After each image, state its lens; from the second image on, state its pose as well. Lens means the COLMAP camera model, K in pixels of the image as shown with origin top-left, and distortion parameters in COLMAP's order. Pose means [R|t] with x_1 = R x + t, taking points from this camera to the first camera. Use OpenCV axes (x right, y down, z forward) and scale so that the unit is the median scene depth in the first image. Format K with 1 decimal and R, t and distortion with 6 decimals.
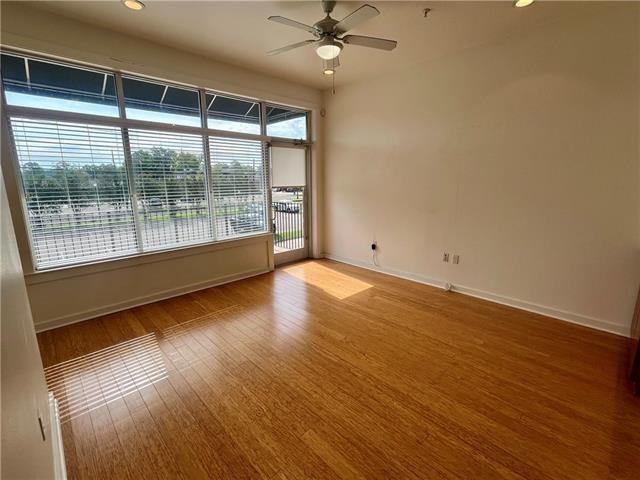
lens RADIAL K [[289.1, 0, 317.0], [0, 289.1, 239.0], [0, 0, 1]] dist [-0.006118, -0.000349]
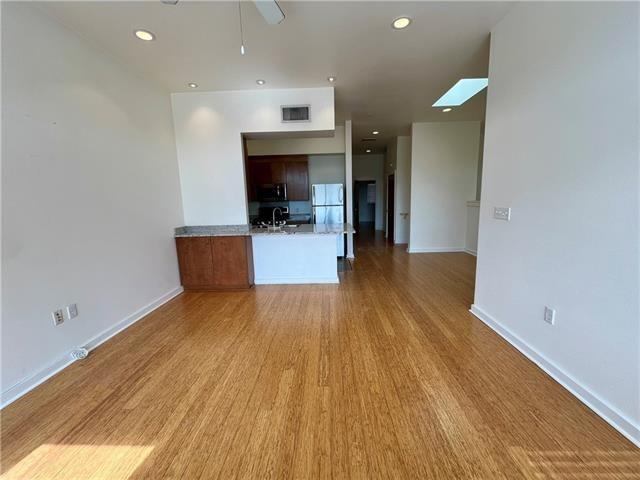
lens RADIAL K [[253.7, 0, 320.8], [0, 253.7, 238.0], [0, 0, 1]] dist [0.009099, -0.000975]
pose [[-0.691426, -0.093177, 0.716413, -0.397069], [0.175153, 0.940443, 0.291357, -0.191276], [-0.700894, 0.326934, -0.633926, 1.052523]]
